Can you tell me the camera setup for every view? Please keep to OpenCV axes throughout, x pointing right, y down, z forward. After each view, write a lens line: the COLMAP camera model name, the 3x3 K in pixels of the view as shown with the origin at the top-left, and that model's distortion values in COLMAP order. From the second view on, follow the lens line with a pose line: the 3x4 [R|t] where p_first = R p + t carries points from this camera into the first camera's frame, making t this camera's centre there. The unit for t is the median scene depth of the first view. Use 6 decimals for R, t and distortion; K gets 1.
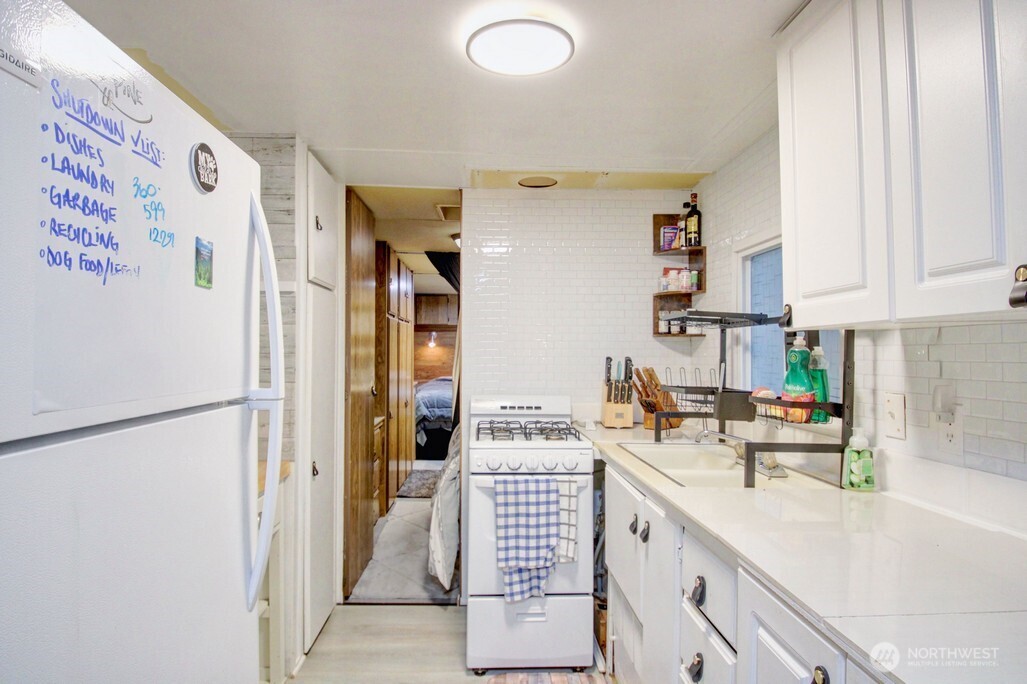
lens RADIAL K [[564.3, 0, 510.7], [0, 564.3, 349.8], [0, 0, 1]] dist [0.028538, -0.001257]
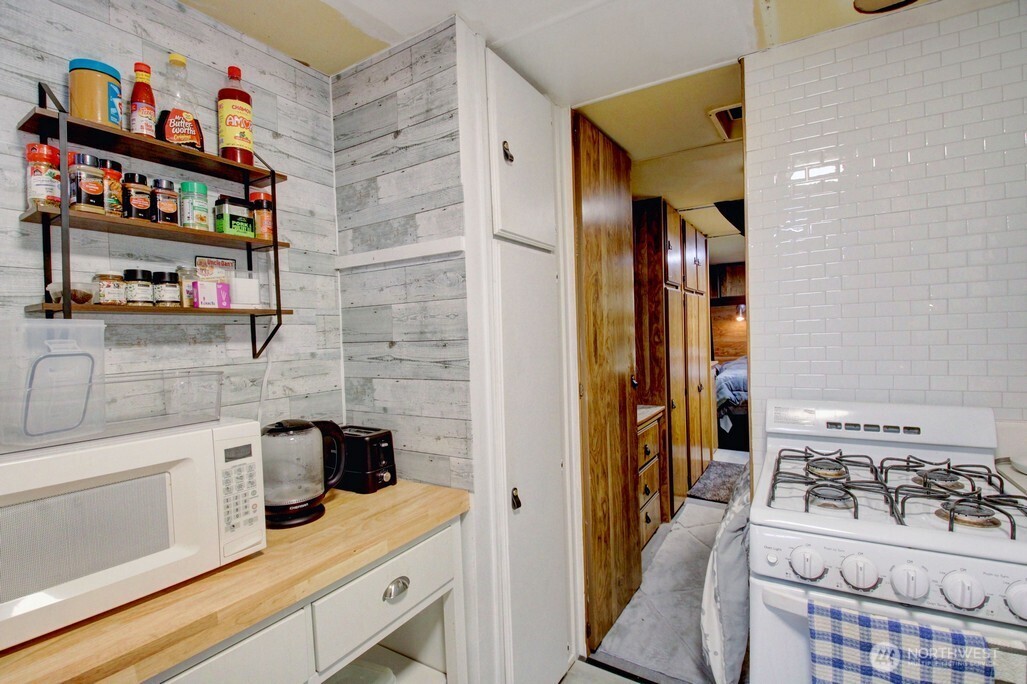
lens RADIAL K [[481.9, 0, 503.9], [0, 481.9, 349.4], [0, 0, 1]] dist [0.011496, -0.025468]
pose [[0.815525, -0.014611, -0.578537, -0.001529], [0.040384, 0.998681, 0.031705, 0.001100], [0.577310, -0.049220, 0.815040, 0.439713]]
